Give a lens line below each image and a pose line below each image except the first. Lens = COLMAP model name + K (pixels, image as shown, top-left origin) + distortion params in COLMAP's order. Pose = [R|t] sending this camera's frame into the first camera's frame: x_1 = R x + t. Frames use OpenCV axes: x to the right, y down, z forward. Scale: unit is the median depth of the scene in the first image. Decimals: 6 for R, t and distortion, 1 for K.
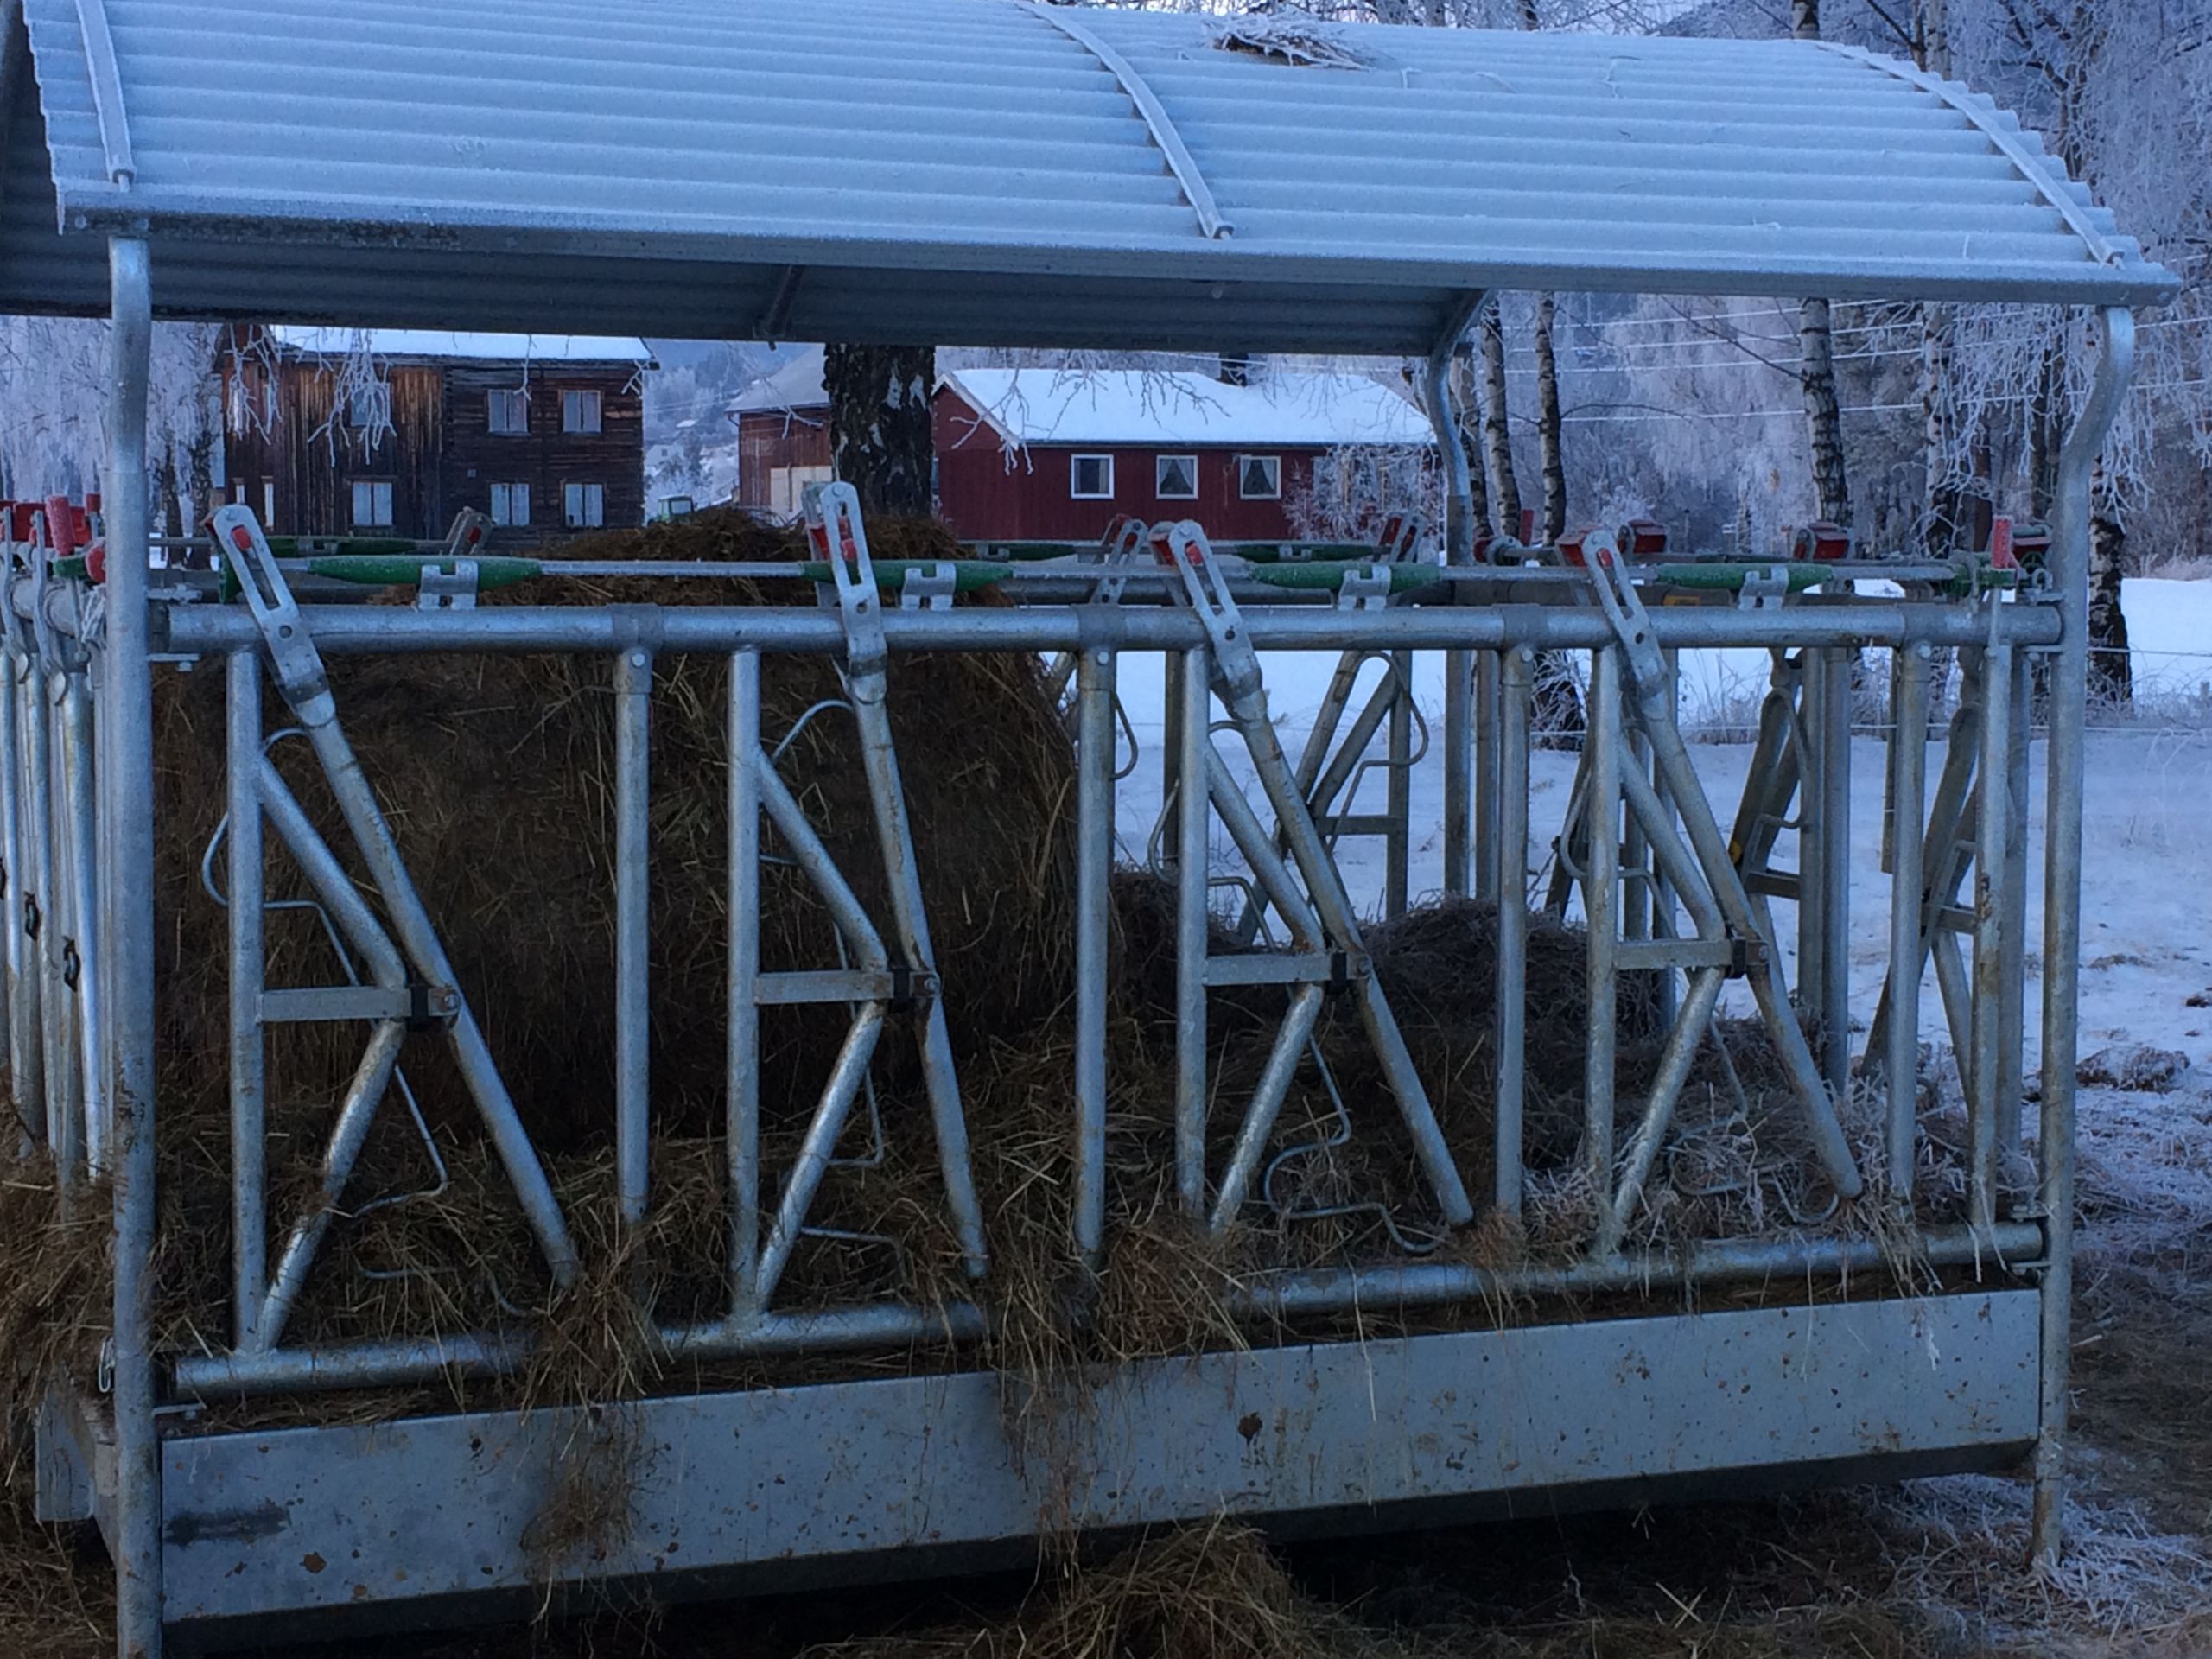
lens RADIAL K [[3678.6, 0, 1106.5], [0, 3678.6, 857.8], [0, 0, 1]] dist [0.023417, 0.181144]
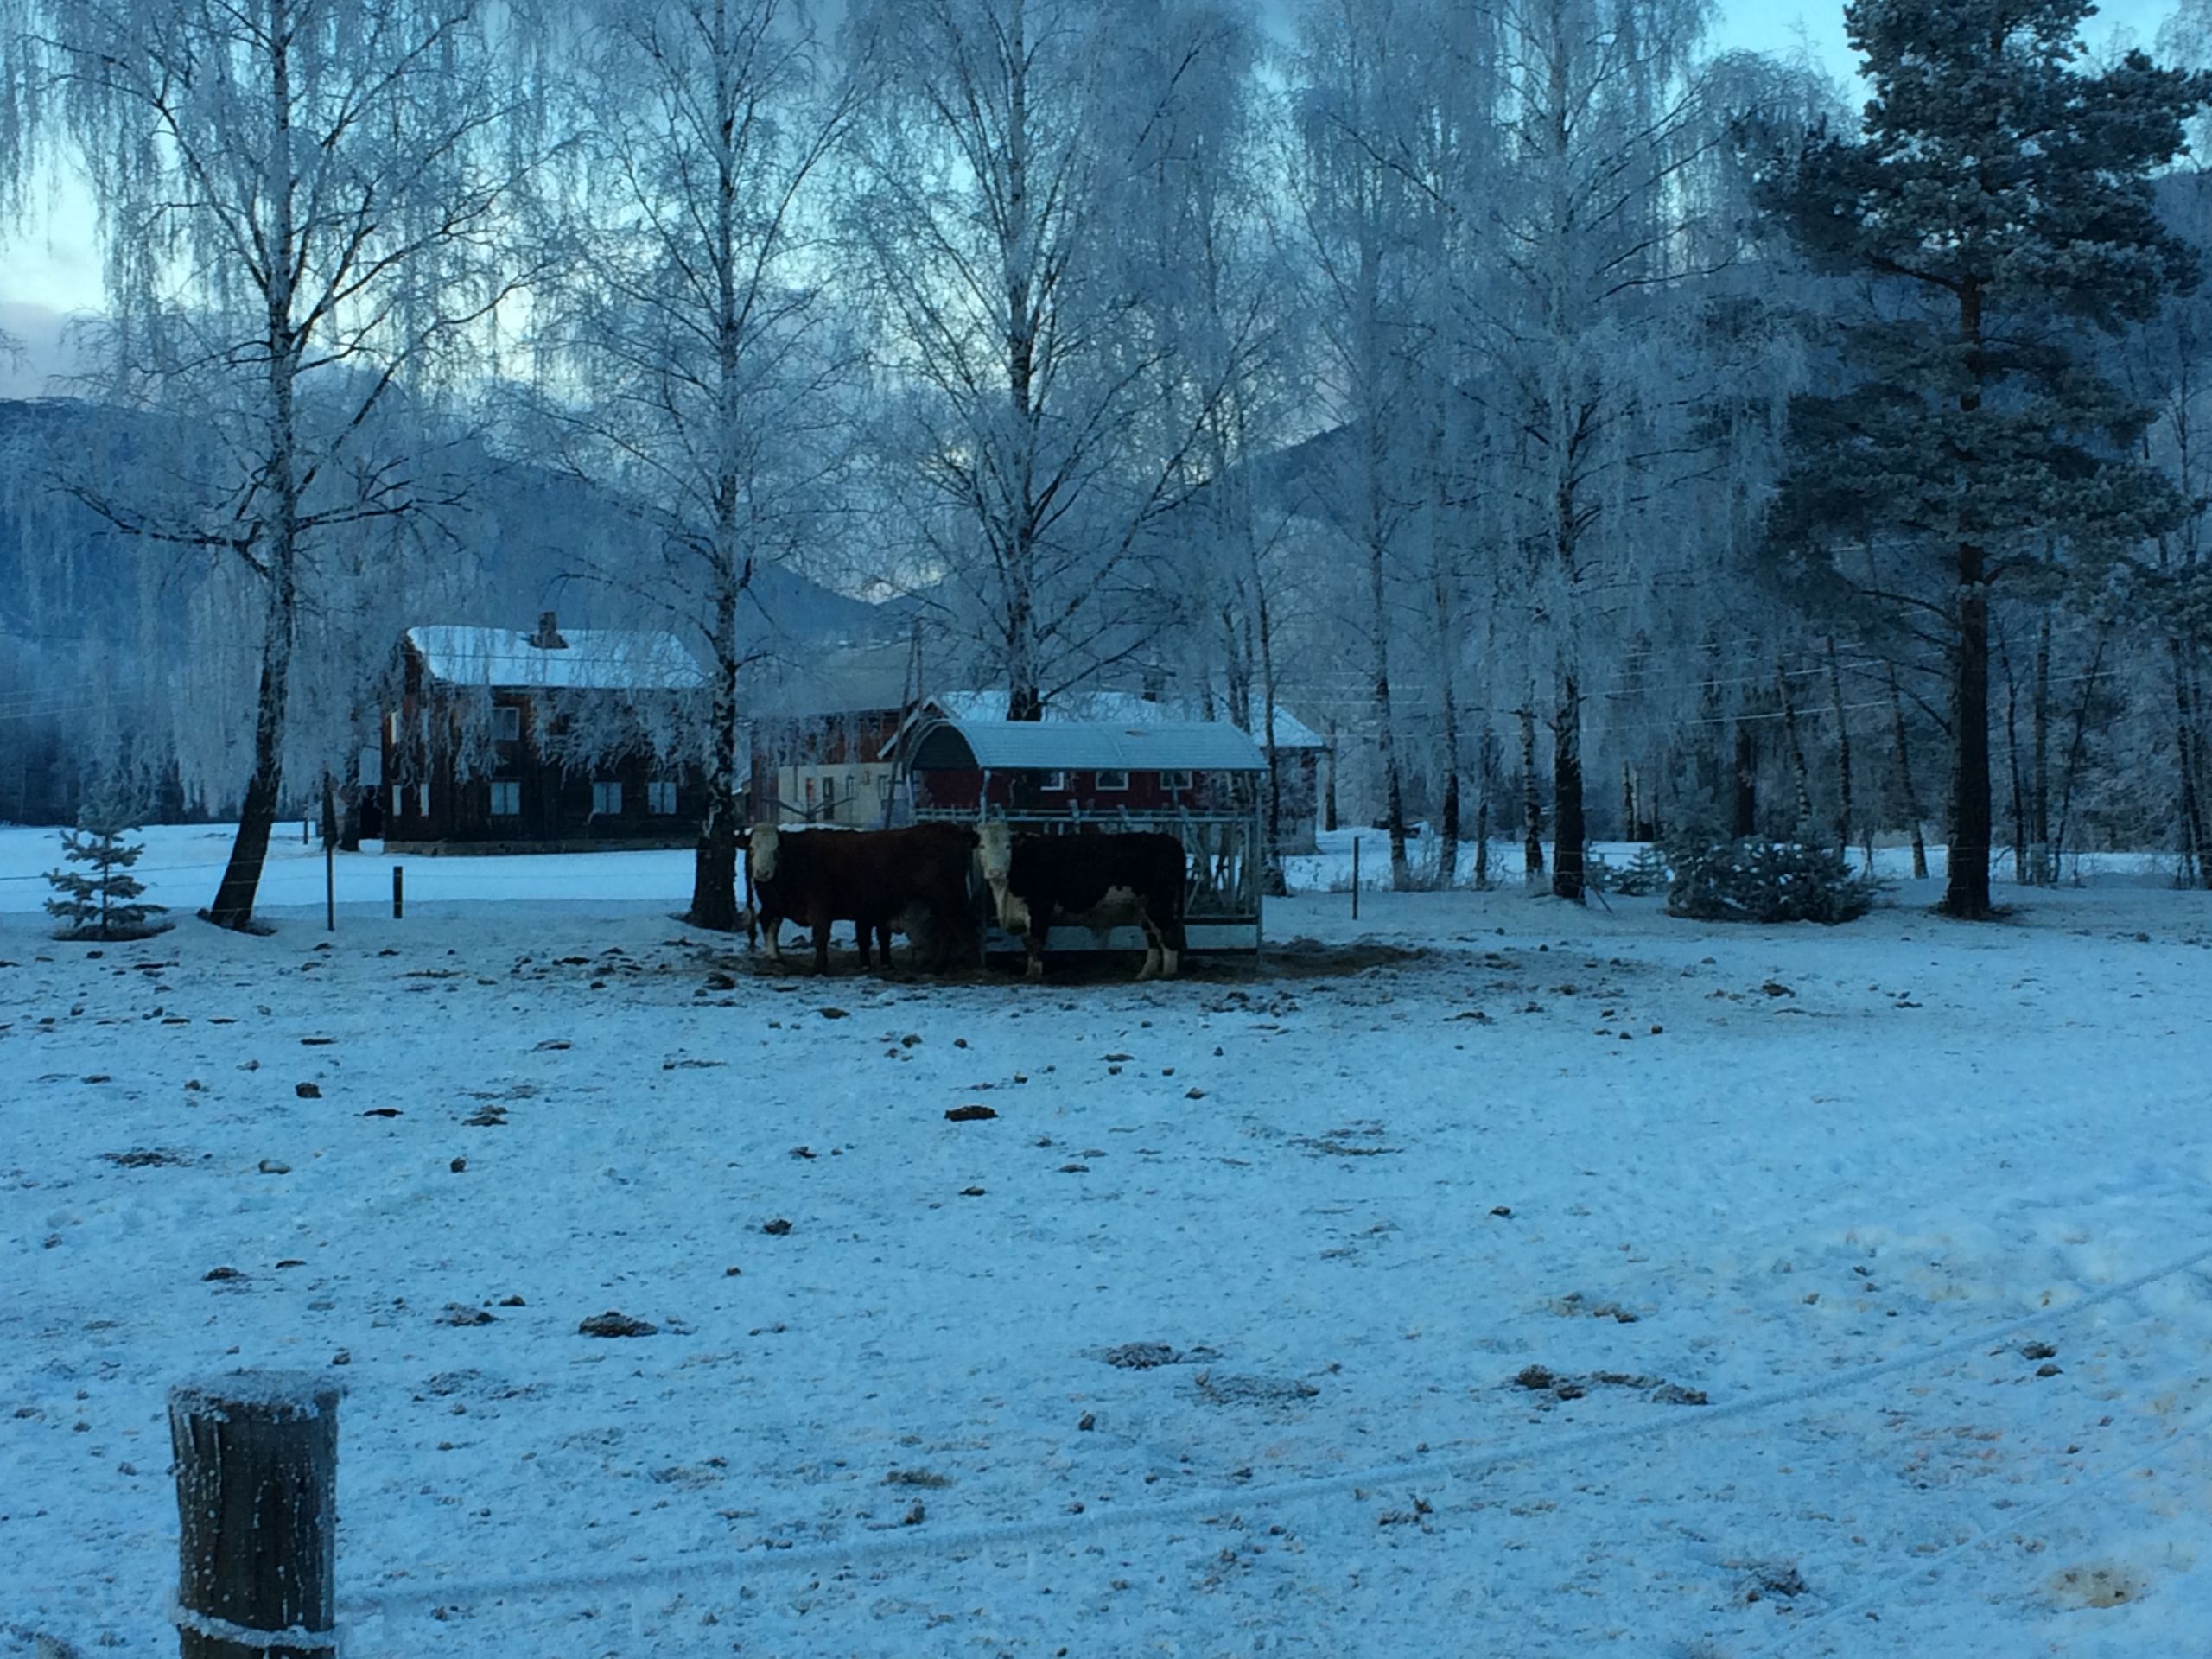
lens RADIAL K [[3678.6, 0, 1106.5], [0, 3678.6, 857.8], [0, 0, 1]] dist [0.023417, 0.181144]
pose [[0.999813, -0.006376, 0.018257, -0.127029], [0.007776, 0.996949, -0.077665, 0.517050], [-0.017706, 0.077793, 0.996812, -5.585482]]
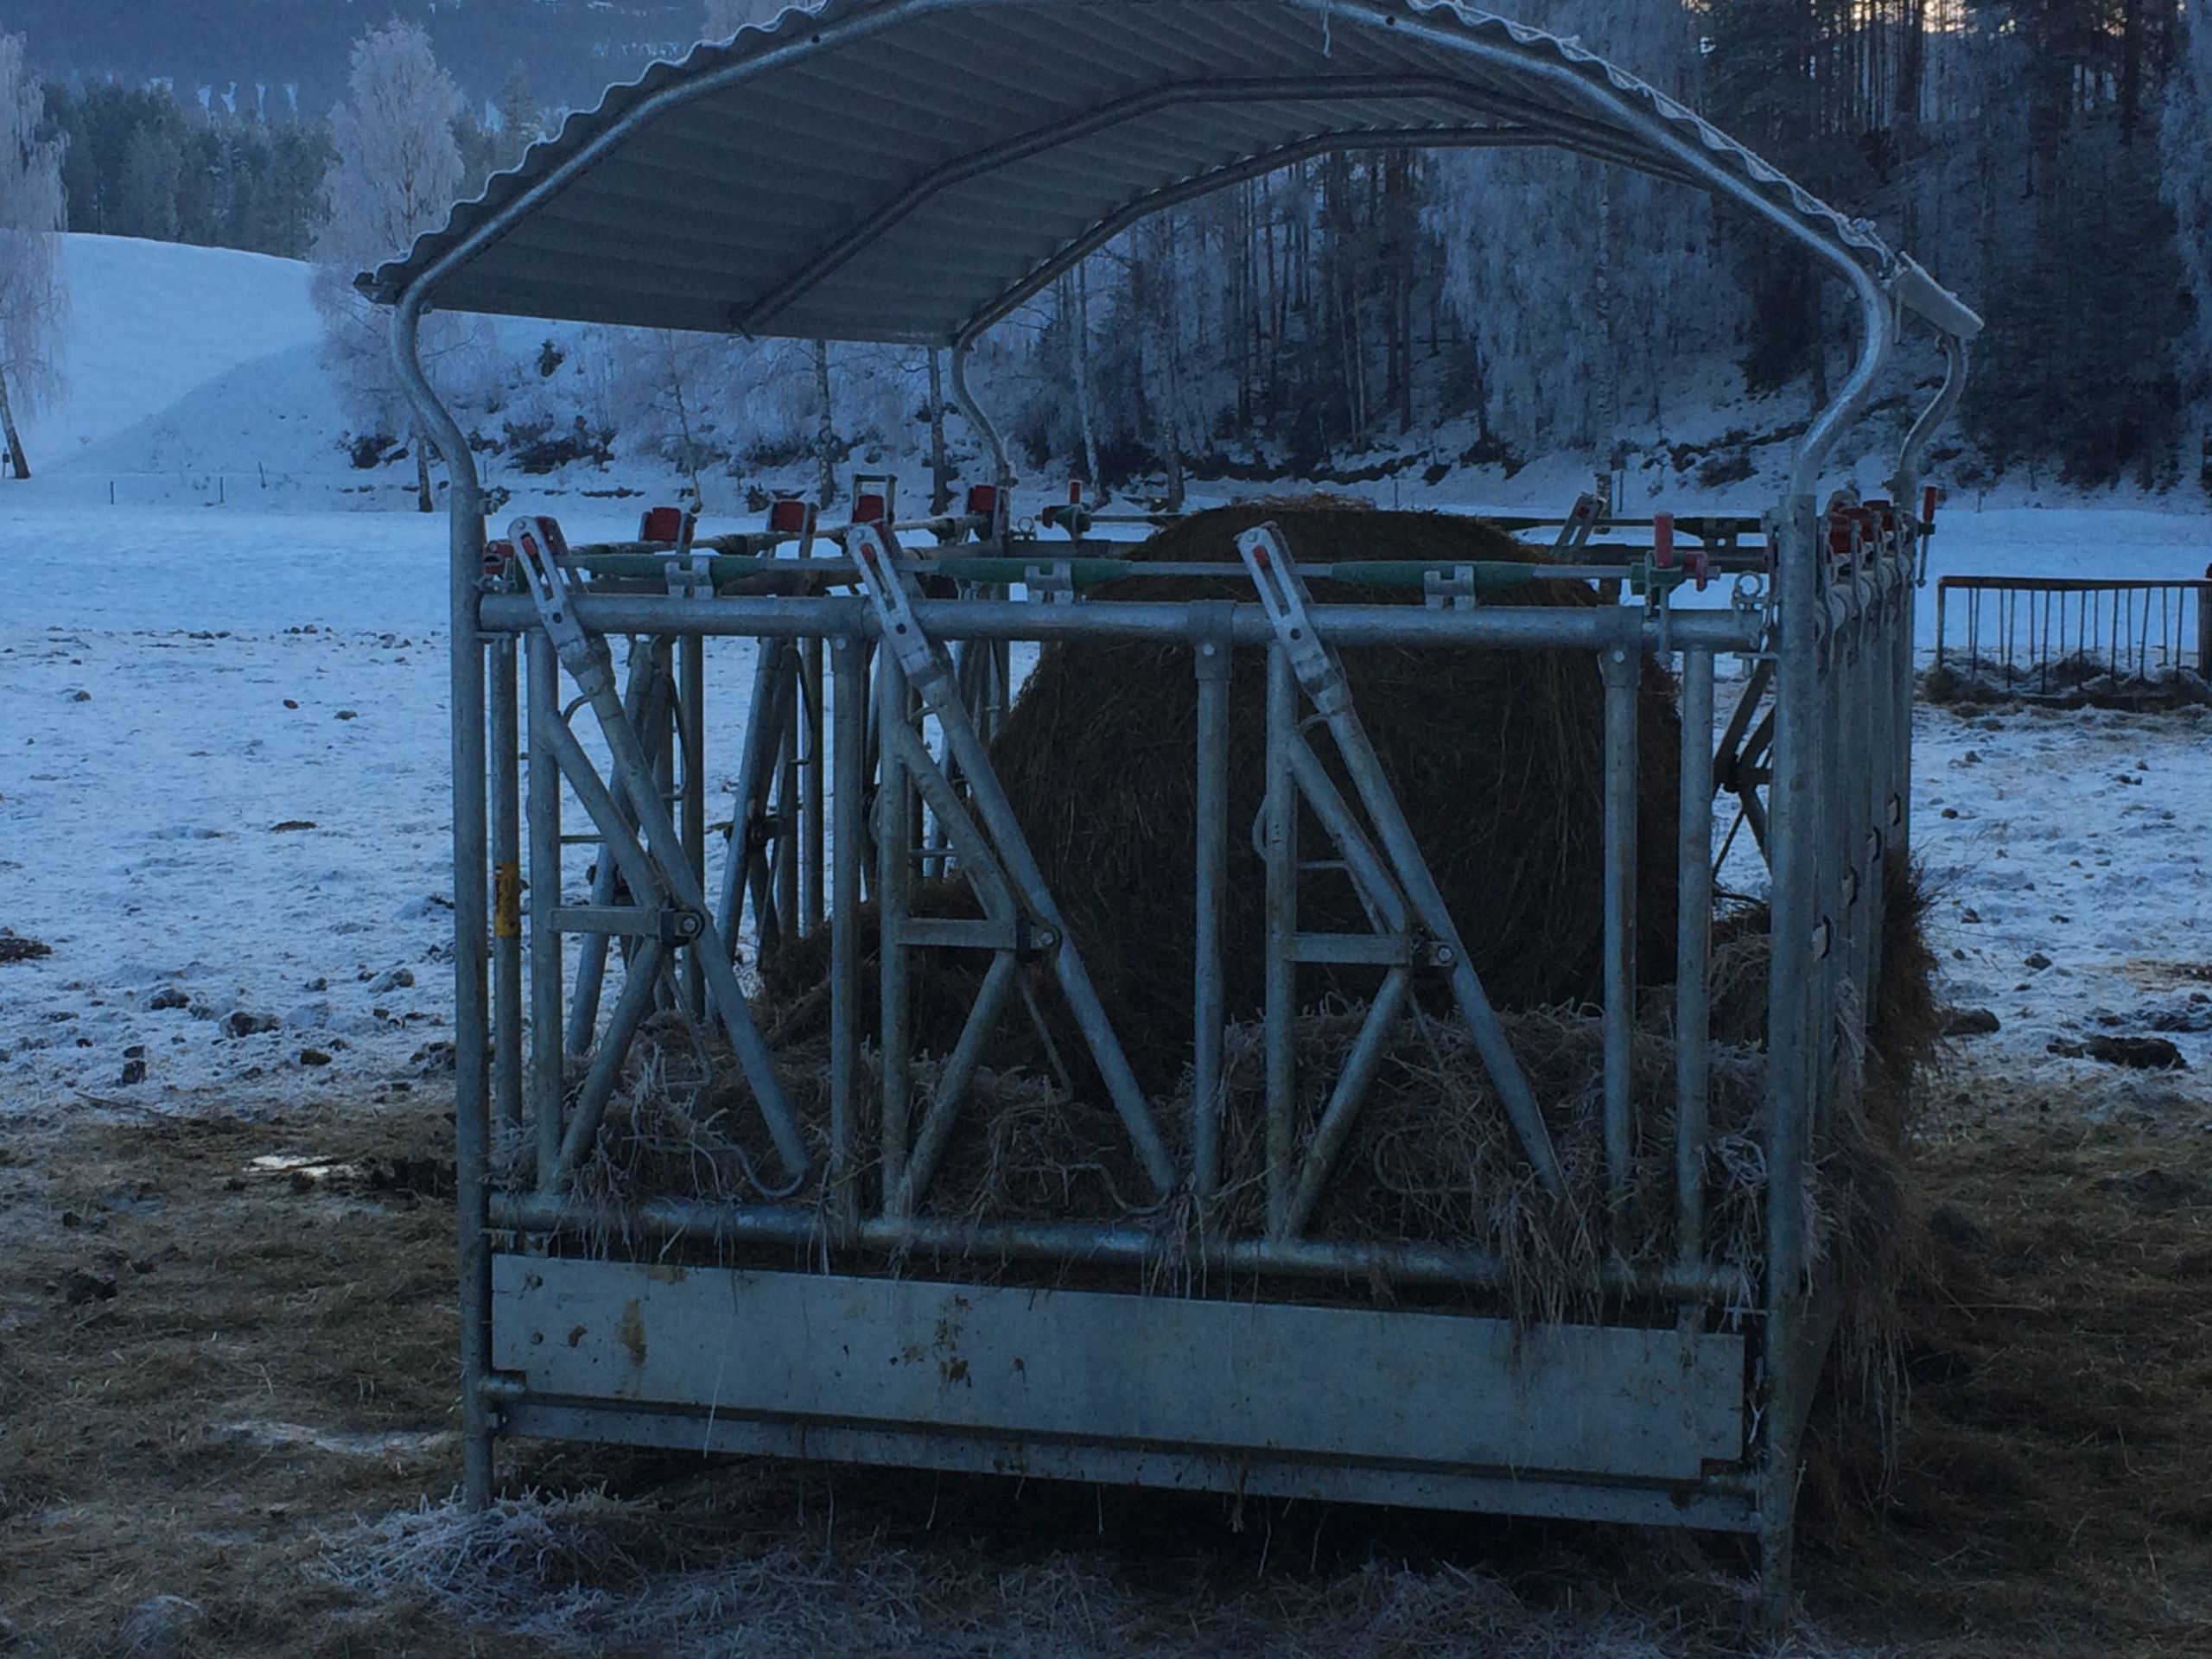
lens RADIAL K [[3220.9, 0, 1106.0], [0, 3220.9, 829.5], [0, 0, 1]] dist [0.039355, 0.011816]
pose [[0.831872, 0.048986, -0.552801, 0.249590], [-0.049971, 0.998662, 0.013297, -0.006384], [0.552713, 0.016562, 0.833207, 0.096748]]
